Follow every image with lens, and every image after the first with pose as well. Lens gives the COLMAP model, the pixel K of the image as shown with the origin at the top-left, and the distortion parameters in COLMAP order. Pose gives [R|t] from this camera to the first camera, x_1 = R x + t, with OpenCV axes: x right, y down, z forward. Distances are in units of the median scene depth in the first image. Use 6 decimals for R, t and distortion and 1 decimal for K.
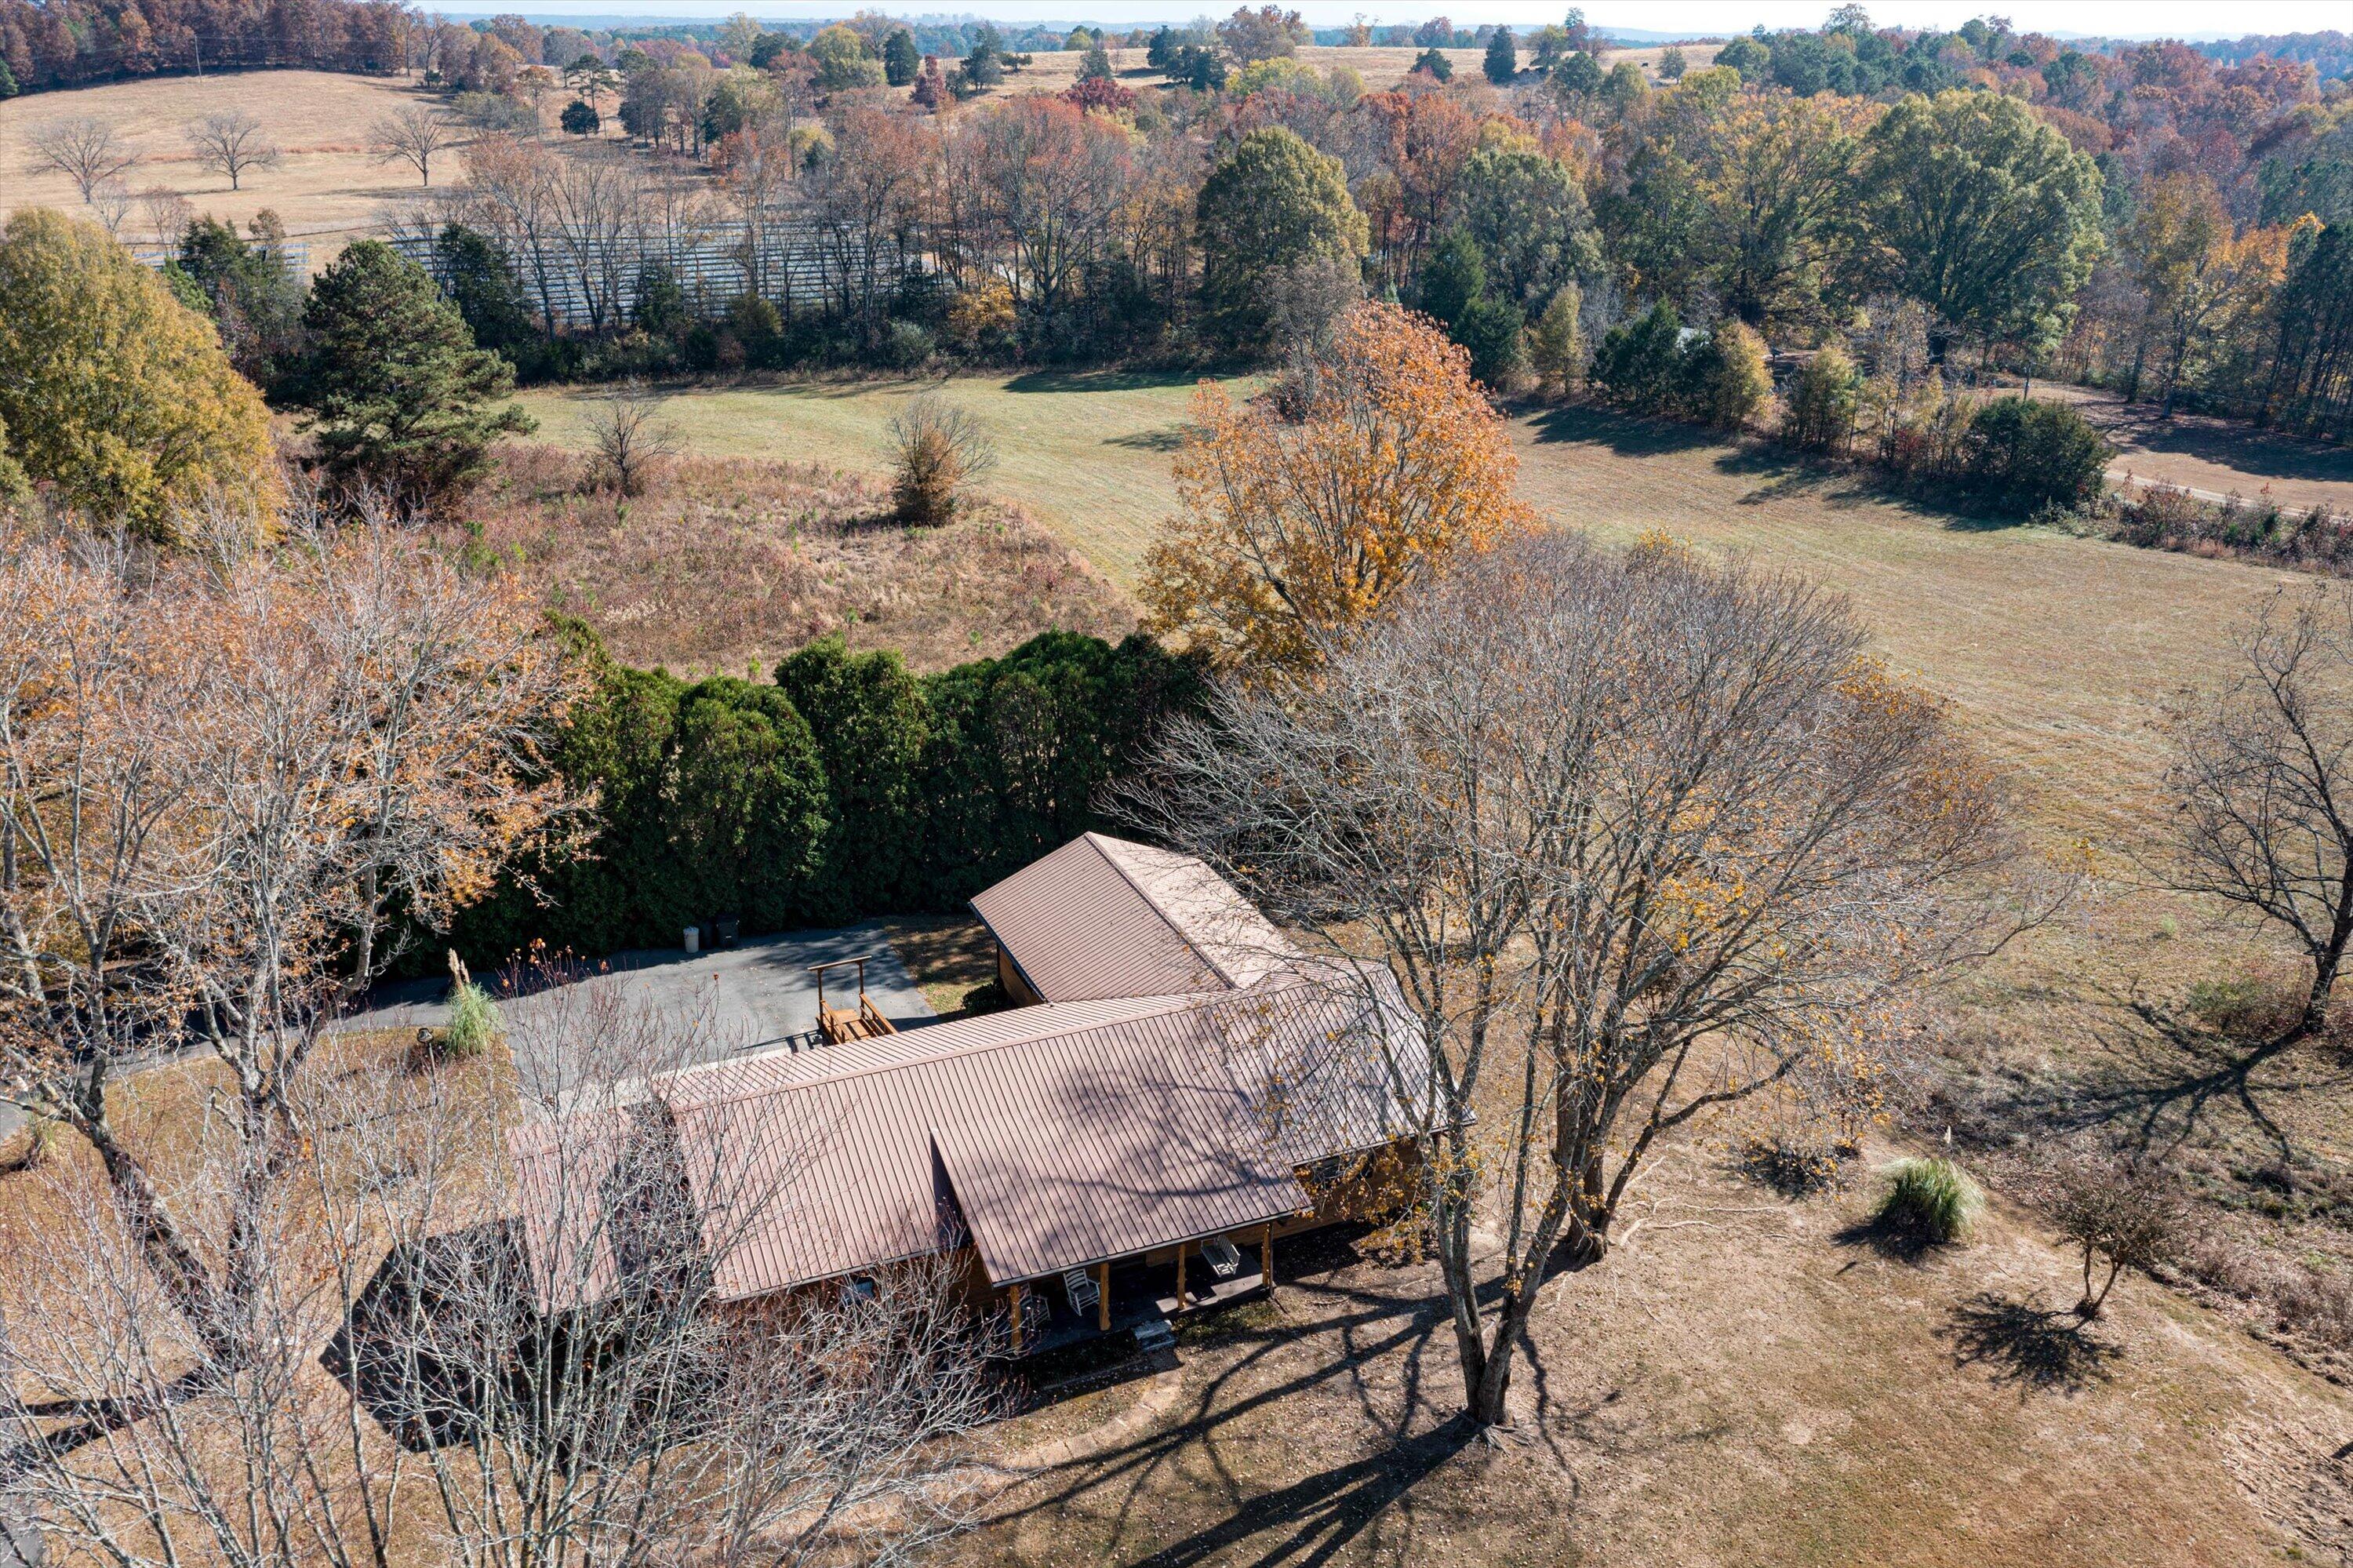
lens RADIAL K [[4045.4, 0, 1176.1], [0, 4045.4, 780.6], [0, 0, 1]] dist [0.048038, 0.000000]
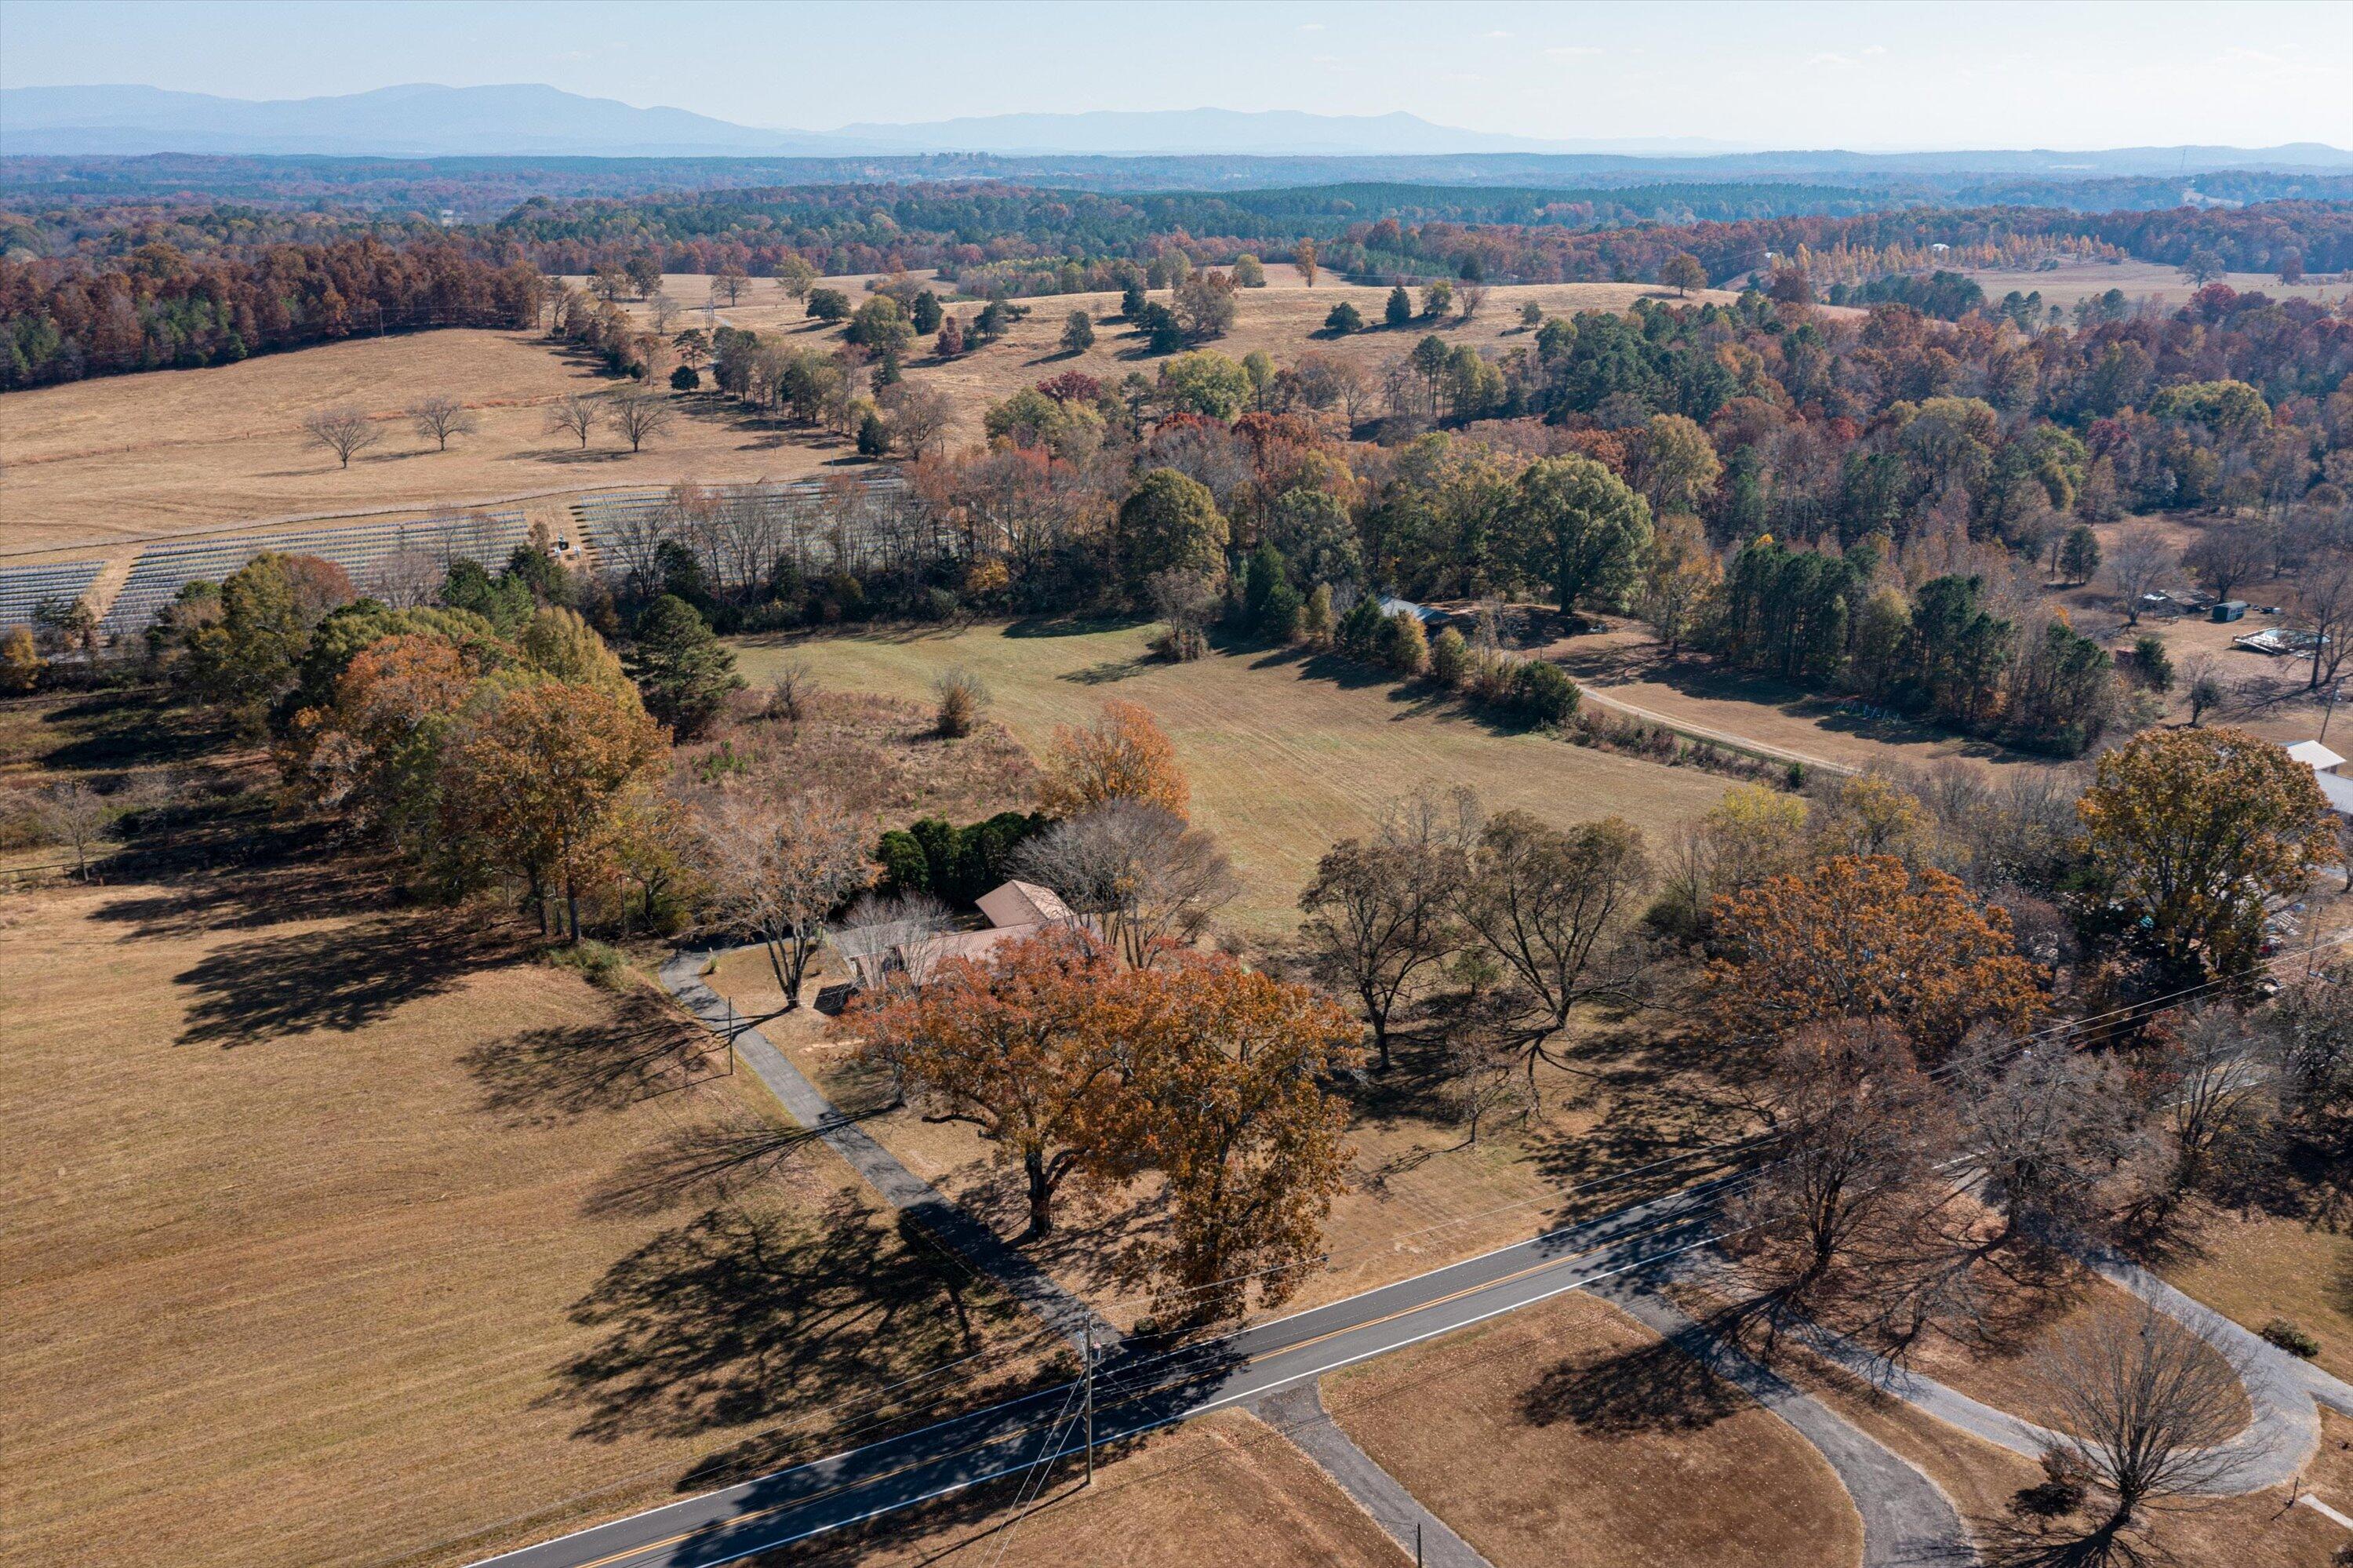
lens RADIAL K [[4045.4, 0, 1175.5], [0, 4045.4, 788.1], [0, 0, 1]] dist [0.048038, 0.000000]
pose [[0.999950, -0.008709, -0.004959, 0.039329], [0.008586, 0.999669, -0.024245, 0.006035], [0.005168, 0.024202, 0.999694, -0.694428]]
